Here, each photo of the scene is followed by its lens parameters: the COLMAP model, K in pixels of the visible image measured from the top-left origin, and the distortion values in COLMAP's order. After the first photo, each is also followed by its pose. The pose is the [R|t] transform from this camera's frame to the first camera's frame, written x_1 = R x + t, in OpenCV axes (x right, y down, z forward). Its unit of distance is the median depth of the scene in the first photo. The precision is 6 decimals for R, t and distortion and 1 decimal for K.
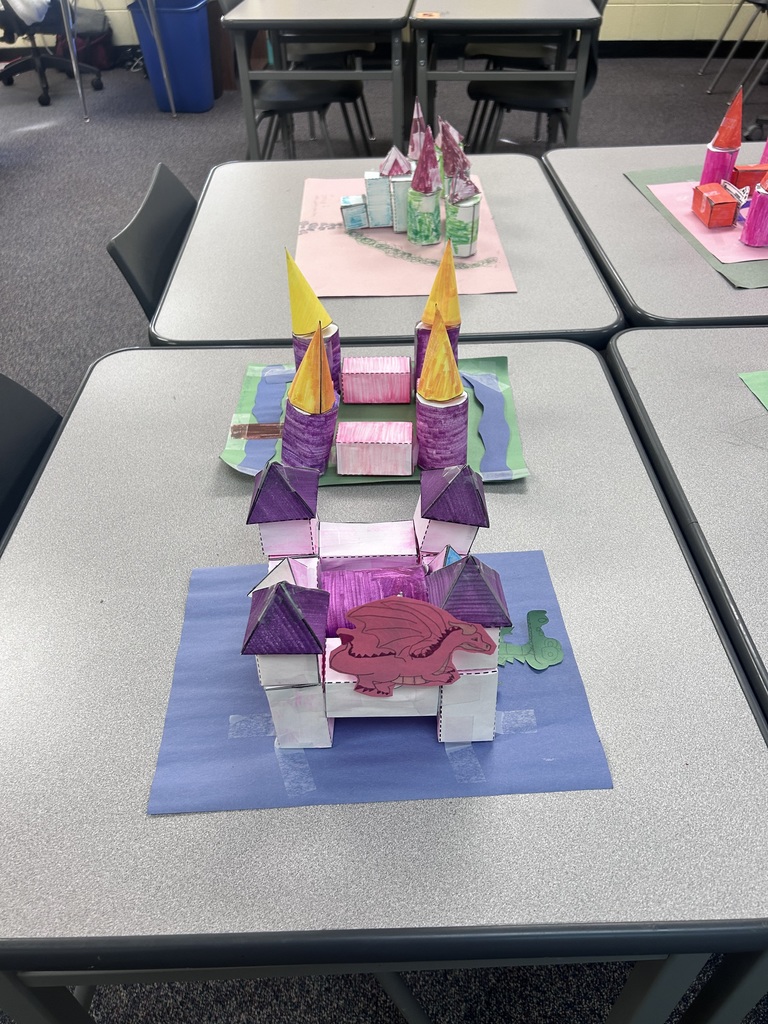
lens RADIAL K [[769.6, 0, 384.3], [0, 769.6, 512.8], [0, 0, 1]] dist [-0.000689, 0.001664]
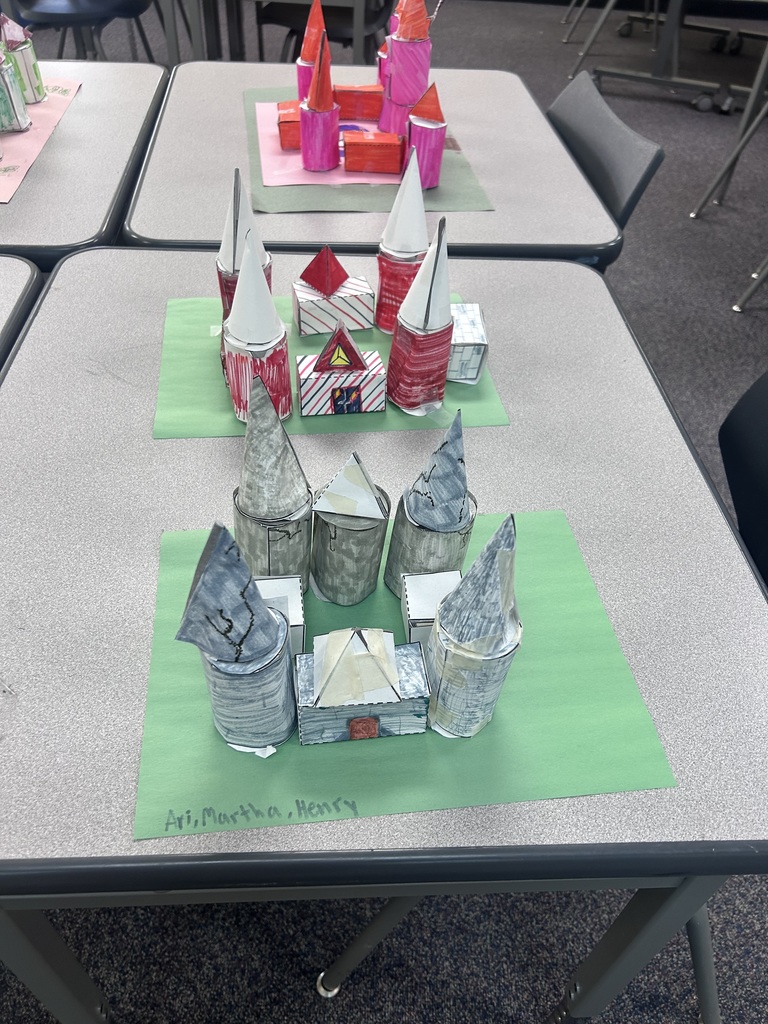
lens RADIAL K [[769.6, 0, 383.5], [0, 769.6, 511.1], [0, 0, 1]] dist [-0.000689, 0.001664]
pose [[0.997384, 0.025754, 0.067540, 0.180972], [-0.029220, 0.998279, 0.050851, 0.003741], [-0.066114, -0.052691, 0.996420, 0.020154]]
